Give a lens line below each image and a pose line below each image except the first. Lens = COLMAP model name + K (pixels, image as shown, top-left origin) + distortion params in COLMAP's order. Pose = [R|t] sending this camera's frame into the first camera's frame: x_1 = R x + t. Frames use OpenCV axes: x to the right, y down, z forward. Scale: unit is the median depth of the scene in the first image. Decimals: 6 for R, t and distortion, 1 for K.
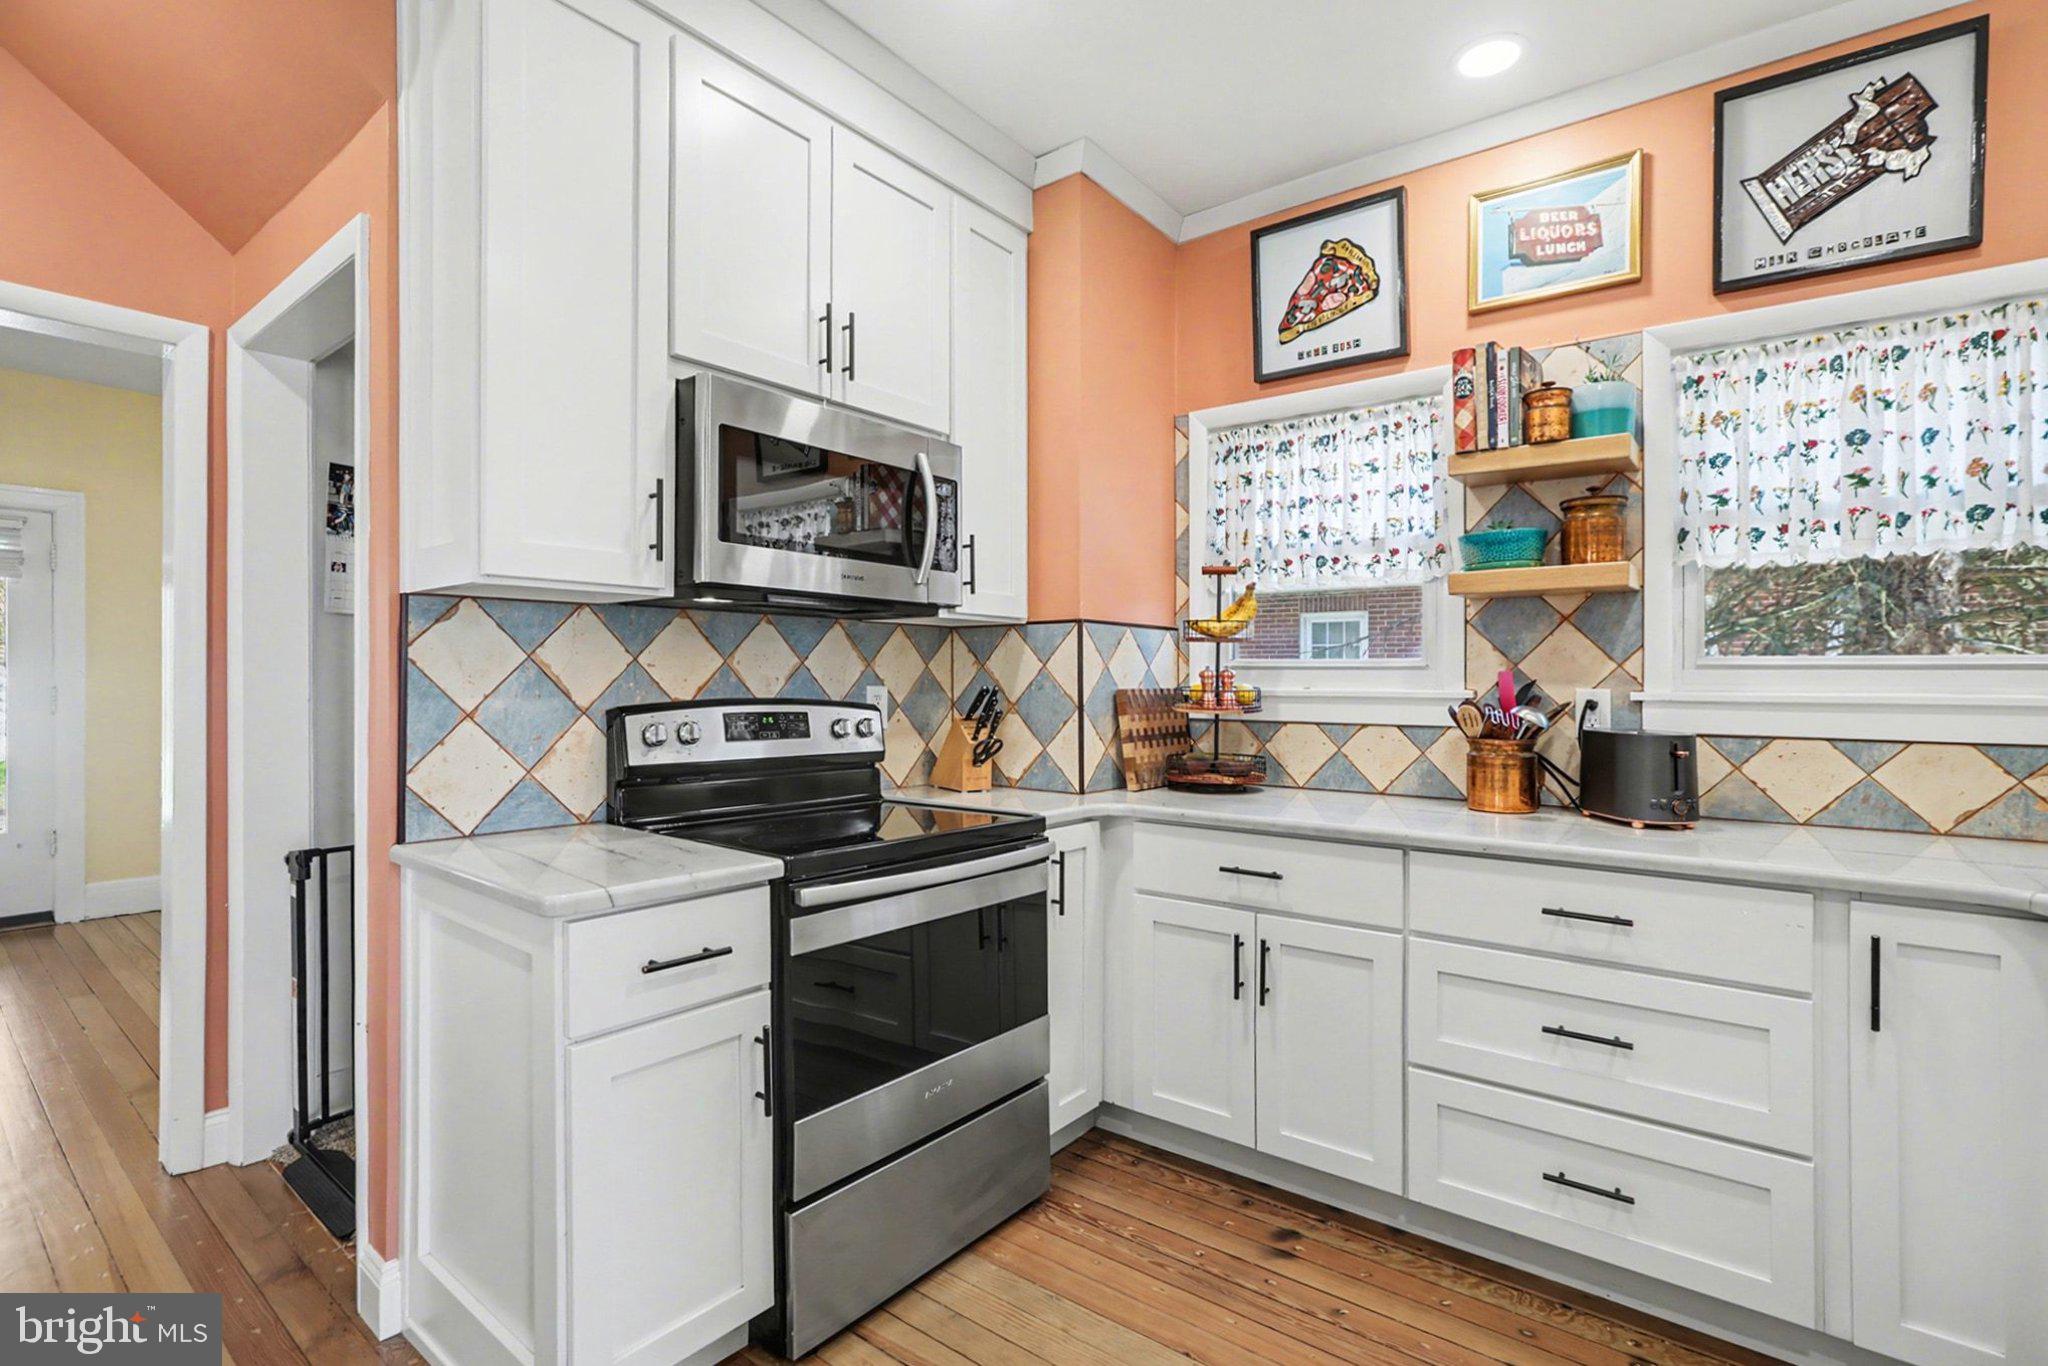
lens RADIAL K [[953.9, 0, 1037.4], [0, 953.9, 686.1], [0, 0, 1]] dist [-0.047882, 0.019969]
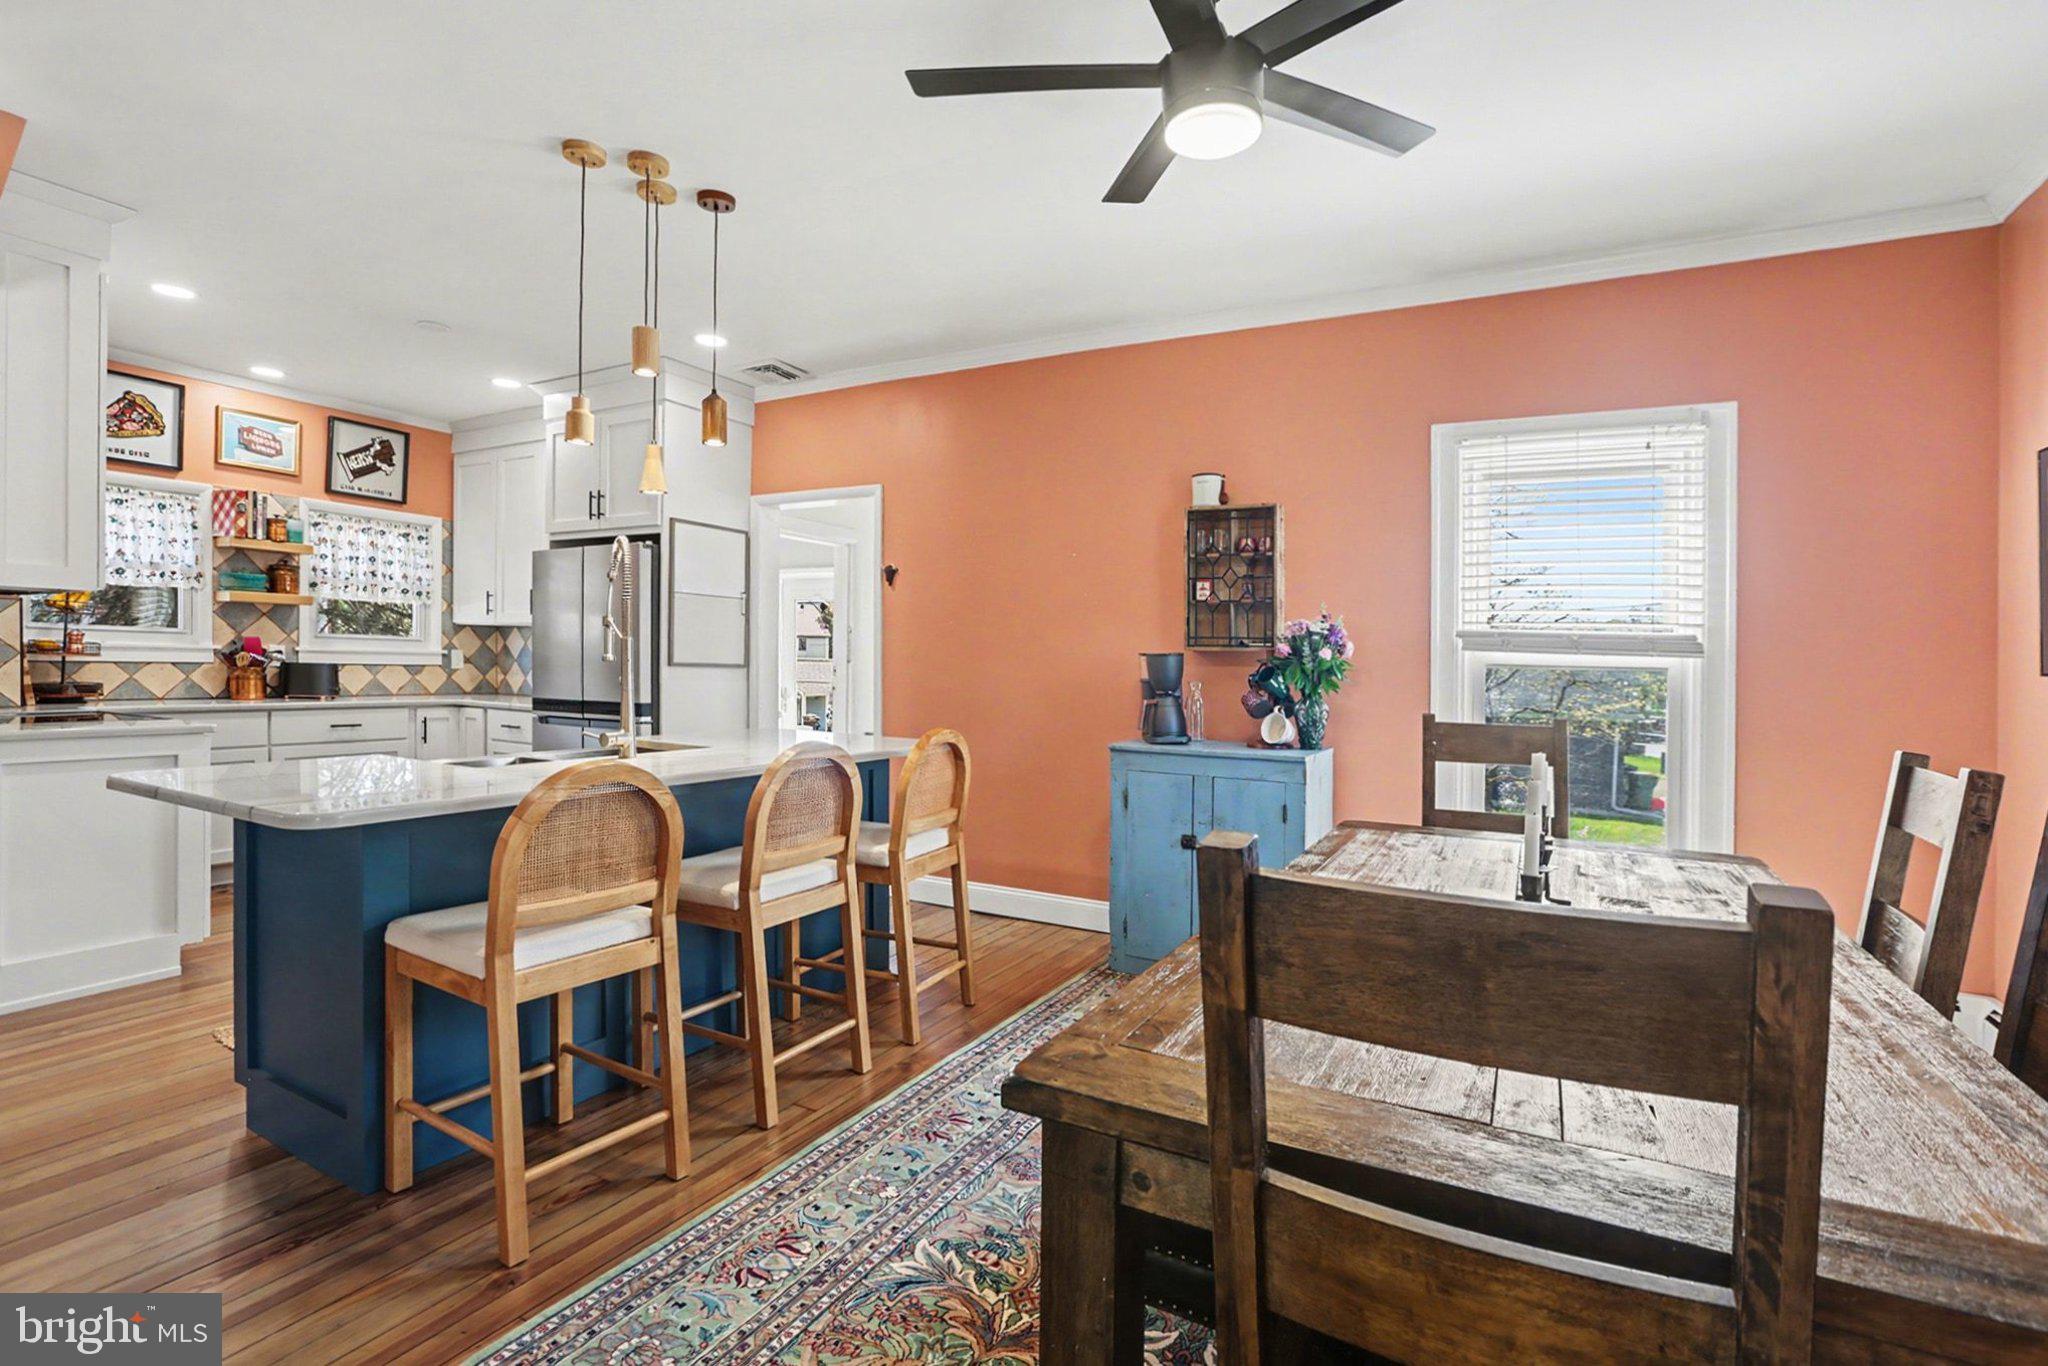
lens RADIAL K [[917.3, 0, 1024.0], [0, 917.3, 683.0], [0, 0, 1]] dist [-0.016189, -0.000025]
pose [[-0.164932, -0.029935, 0.985851, -1.965310], [-0.018353, 0.999459, 0.027277, 0.001027], [-0.986134, -0.013595, -0.165392, -0.463101]]
